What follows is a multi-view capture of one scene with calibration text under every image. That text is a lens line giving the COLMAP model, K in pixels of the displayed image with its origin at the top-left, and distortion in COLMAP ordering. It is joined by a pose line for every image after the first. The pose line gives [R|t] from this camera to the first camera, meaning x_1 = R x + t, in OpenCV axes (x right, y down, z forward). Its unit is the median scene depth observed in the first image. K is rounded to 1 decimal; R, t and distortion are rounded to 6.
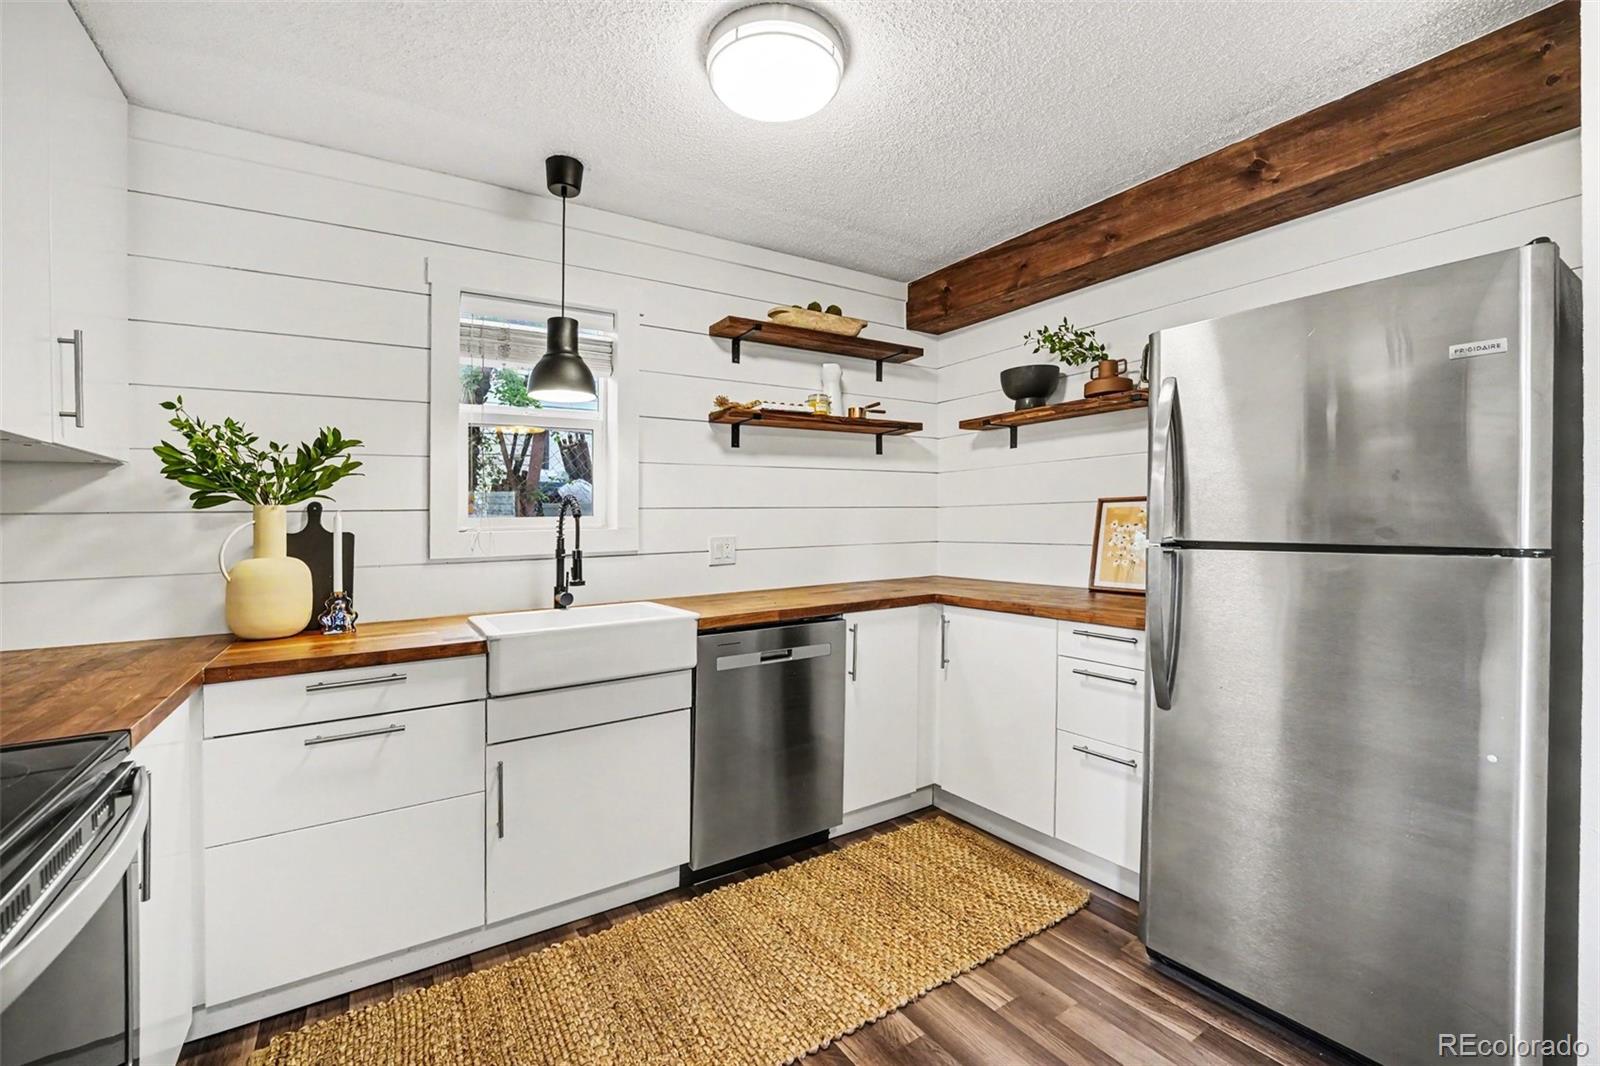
lens RADIAL K [[698.9, 0, 831.8], [0, 698.9, 527.2], [0, 0, 1]] dist [-0.002068, -0.000207]
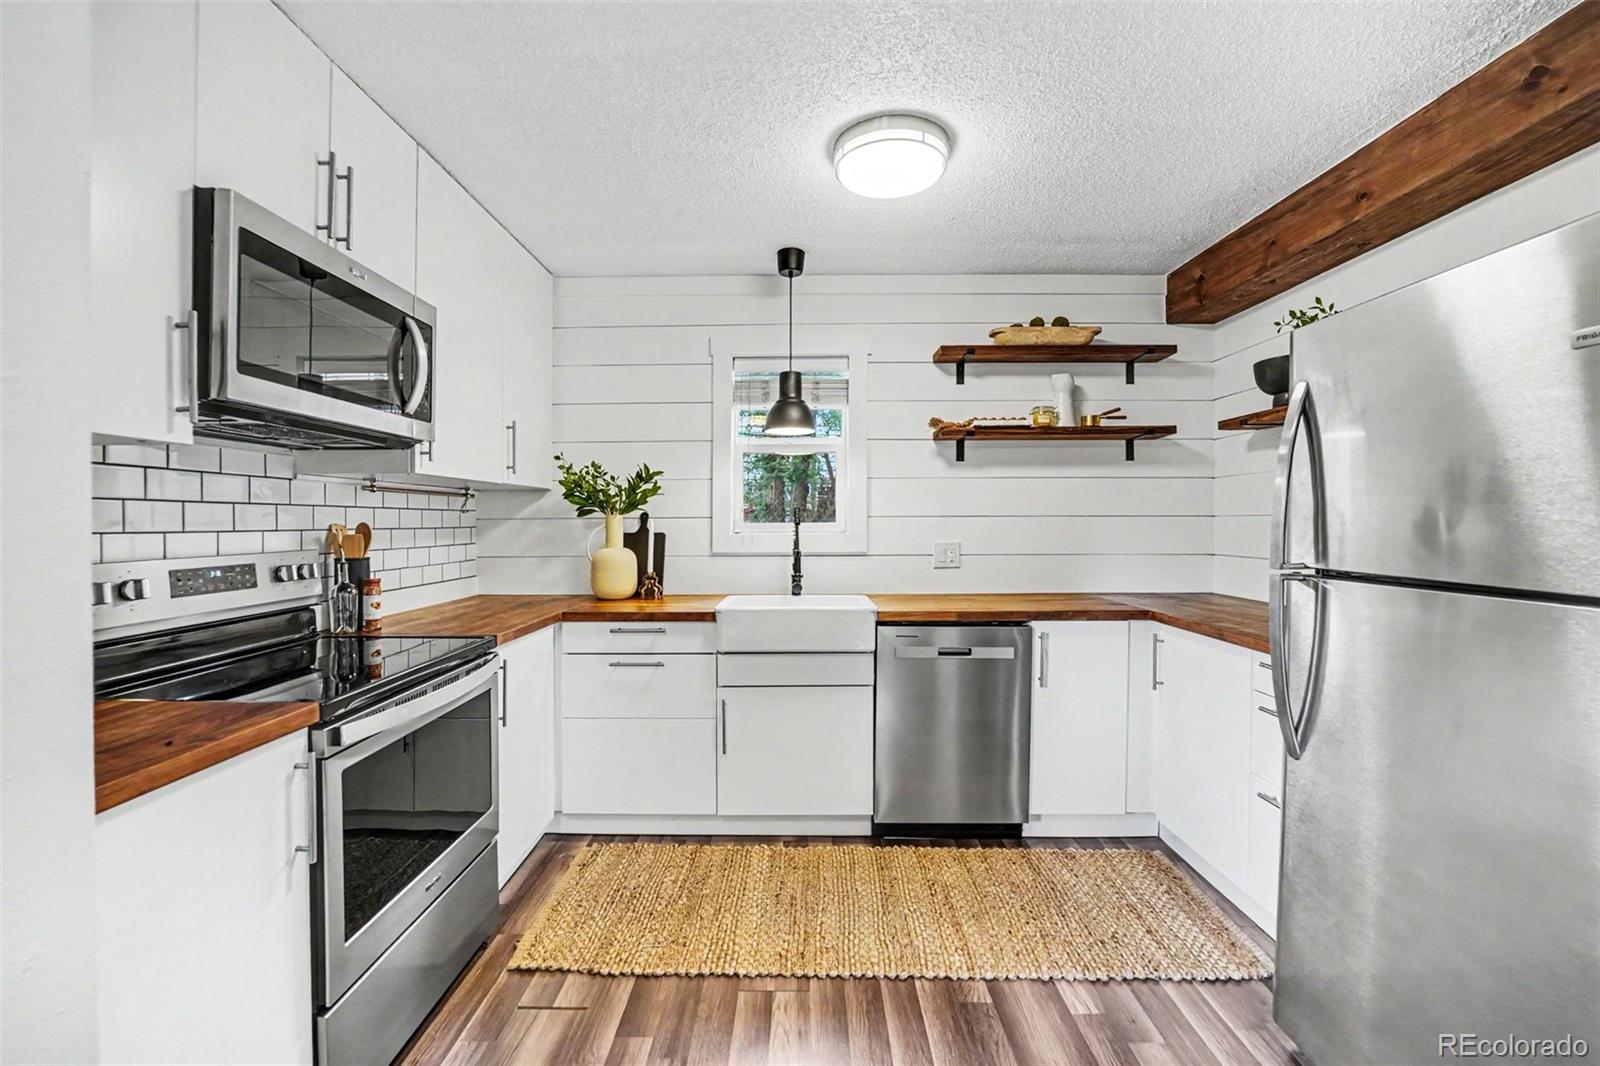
lens RADIAL K [[714.9, 0, 816.5], [0, 714.9, 526.4], [0, 0, 1]] dist [-0.000535, 0.000461]
pose [[0.830833, 0.020202, -0.556155, 0.370395], [-0.018535, 0.999791, 0.008627, -0.022013], [0.556213, 0.003140, 0.831034, -0.066261]]
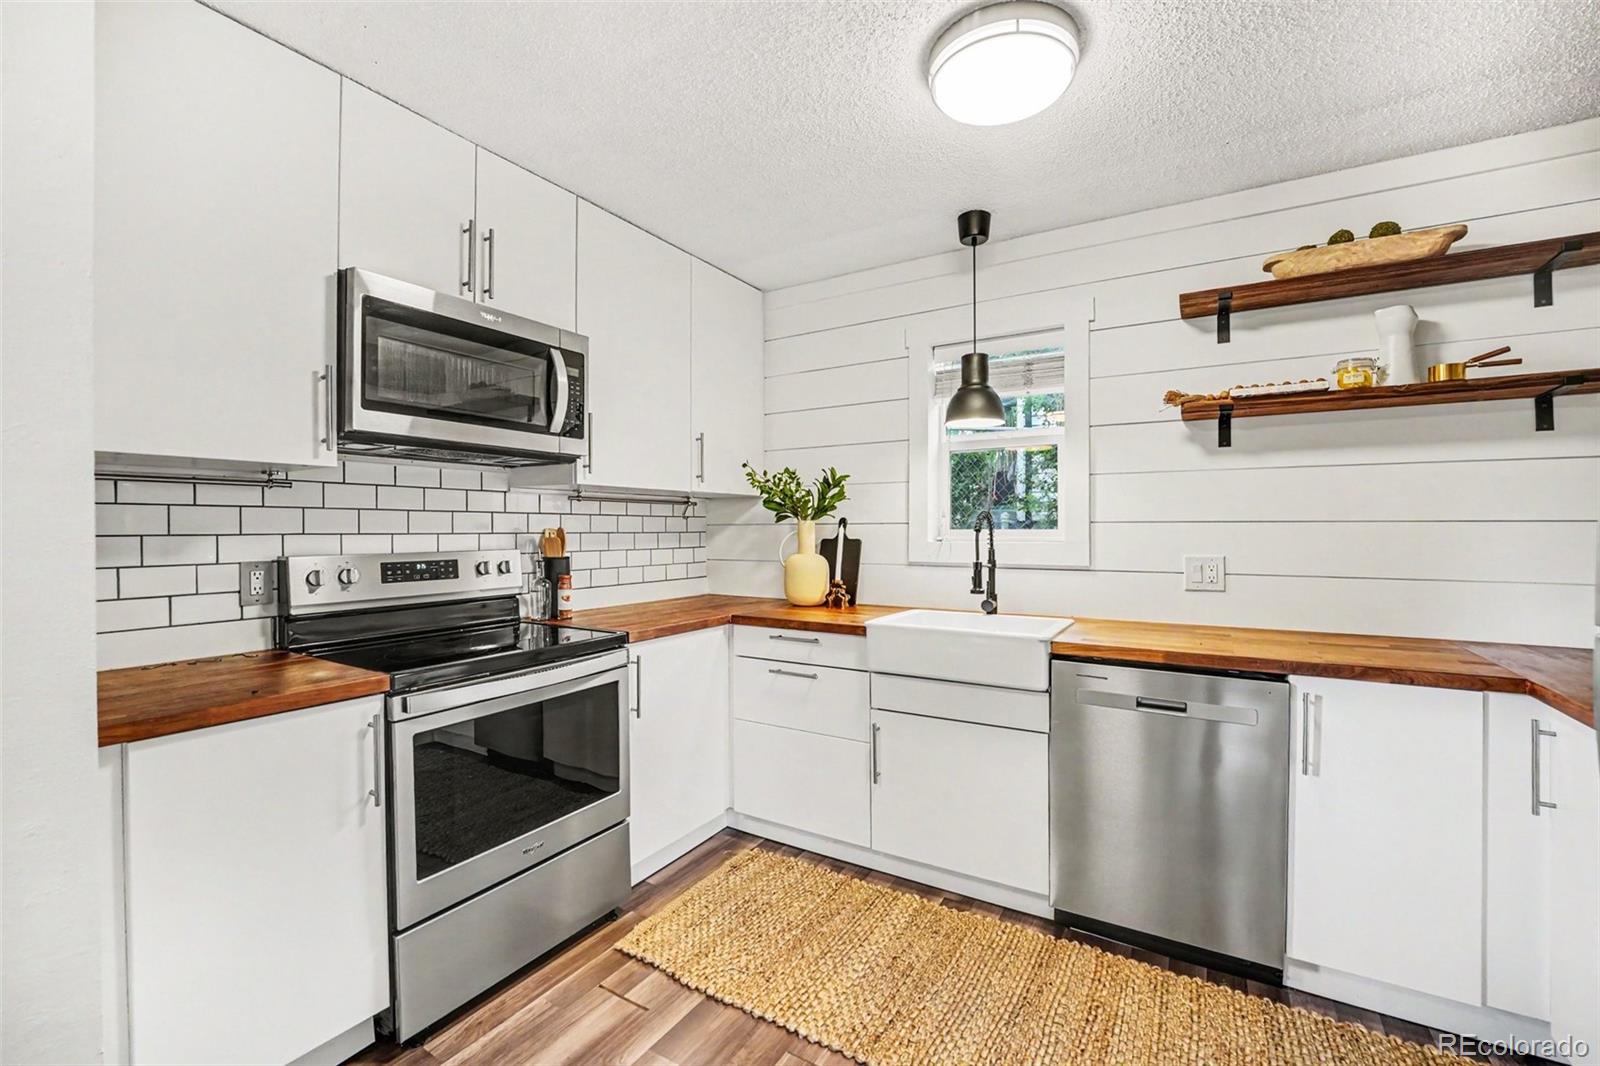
lens RADIAL K [[720.6, 0, 808.3], [0, 720.6, 524.3], [0, 0, 1]] dist [-0.000232, -0.000162]
pose [[0.406308, 0.014098, -0.913628, 0.528168], [-0.018350, 0.999805, 0.007267, -0.027698], [0.913552, 0.013813, 0.406487, 0.278607]]
